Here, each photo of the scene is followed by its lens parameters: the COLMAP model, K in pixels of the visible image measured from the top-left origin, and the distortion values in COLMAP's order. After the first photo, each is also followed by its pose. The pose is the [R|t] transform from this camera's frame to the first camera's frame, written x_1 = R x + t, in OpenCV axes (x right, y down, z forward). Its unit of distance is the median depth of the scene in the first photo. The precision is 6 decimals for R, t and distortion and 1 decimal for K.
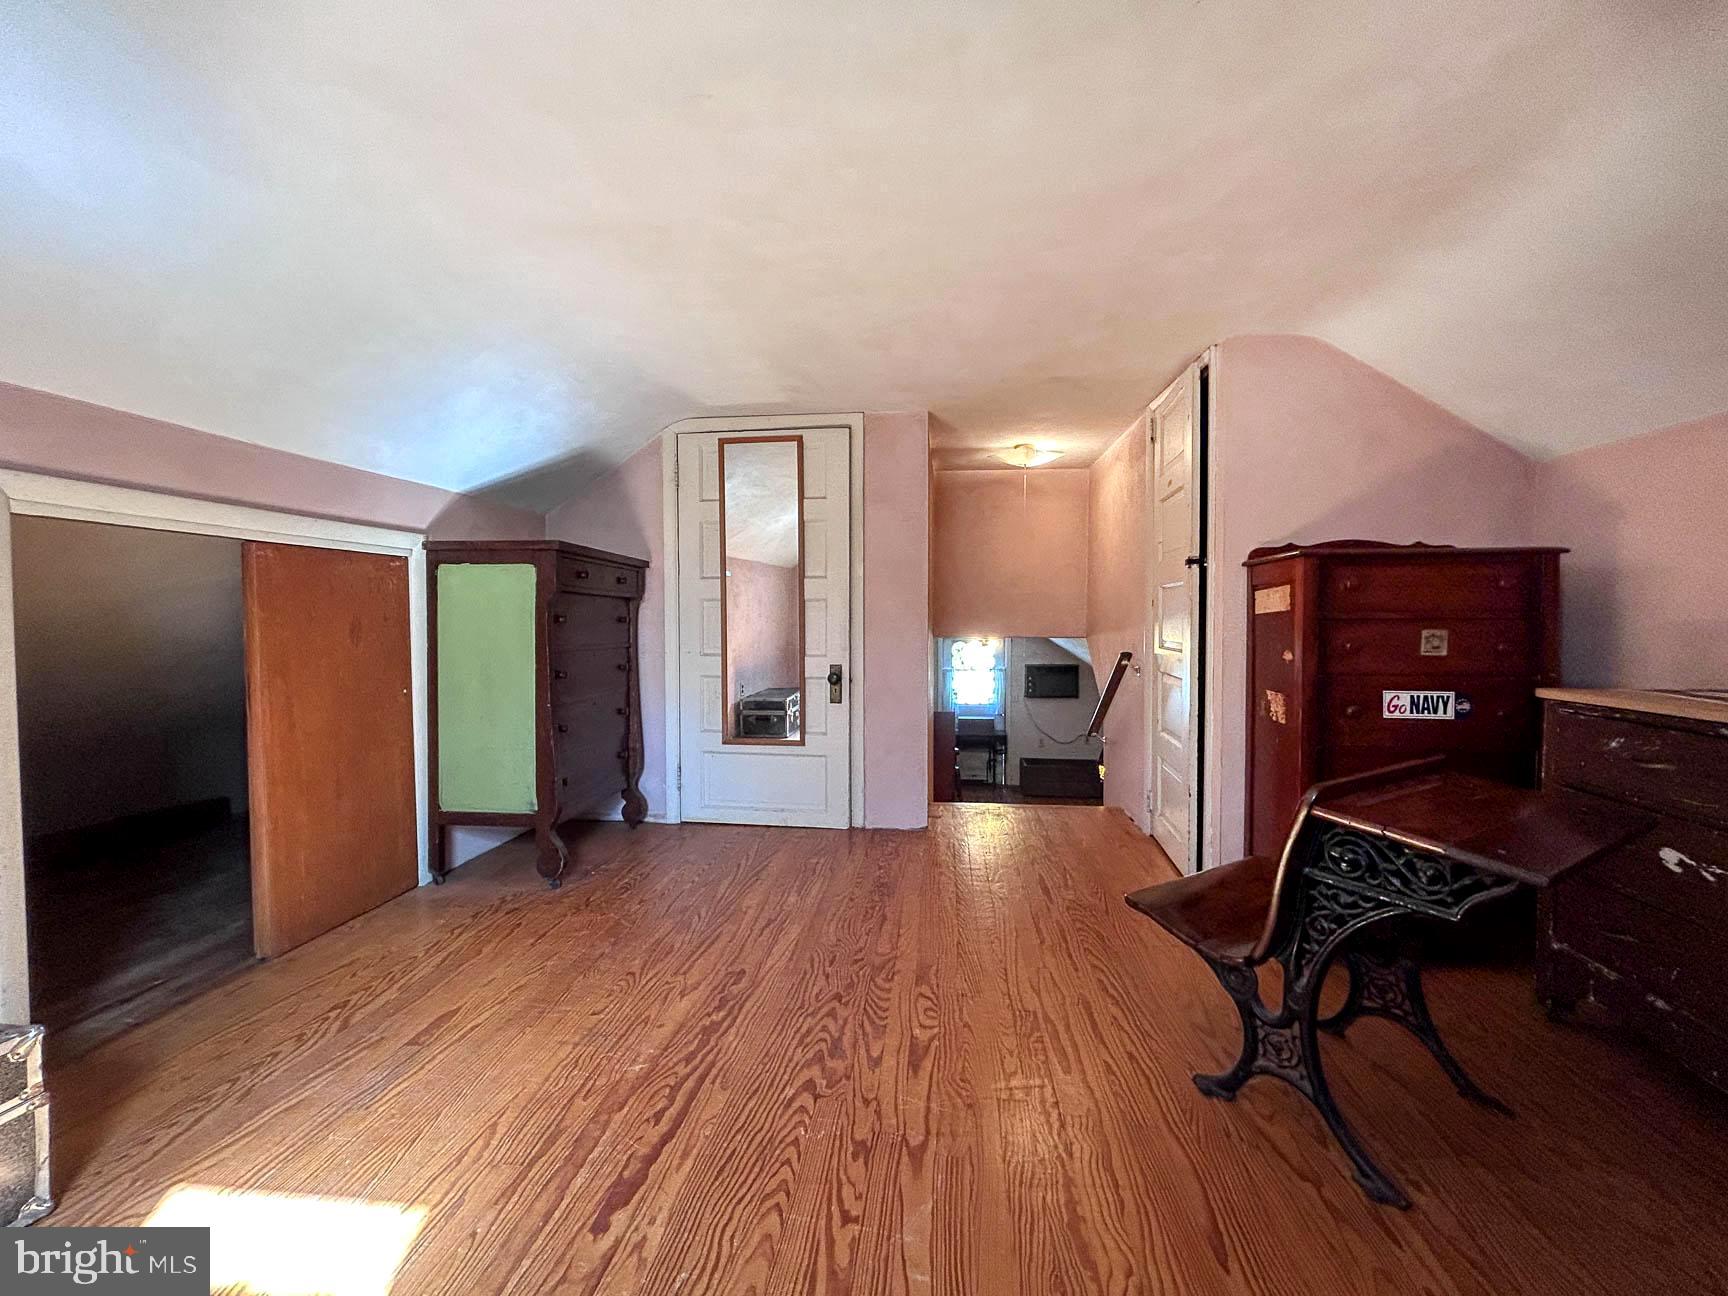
lens RADIAL K [[702.4, 0, 858.7], [0, 702.4, 641.0], [0, 0, 1]] dist [-0.003861, 0.000708]
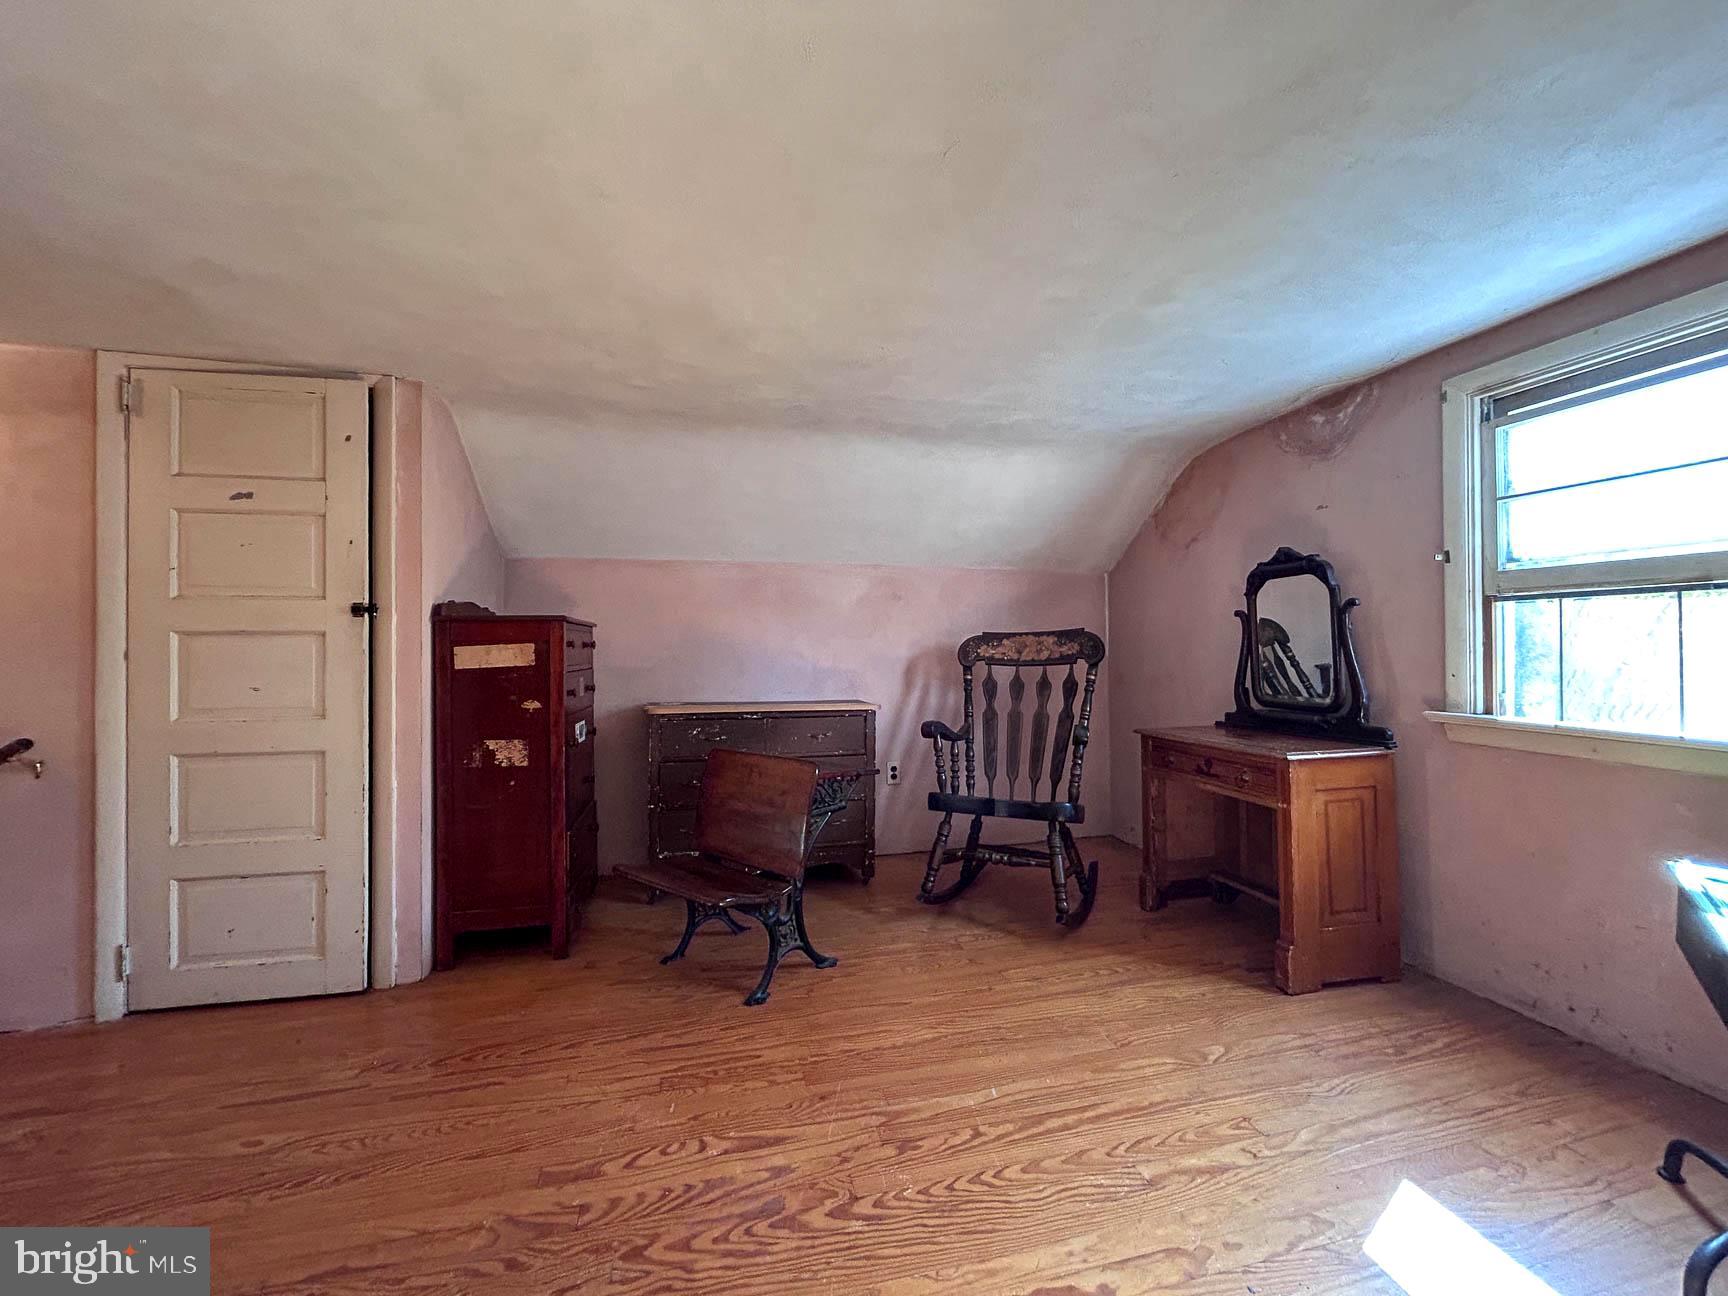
lens RADIAL K [[702.4, 0, 859.5], [0, 702.4, 645.2], [0, 0, 1]] dist [-0.003861, 0.000708]
pose [[-0.335518, 0.012394, 0.941952, -1.000411], [0.039579, 0.999216, 0.000950, -0.086708], [-0.941202, 0.037600, -0.335746, 1.354871]]
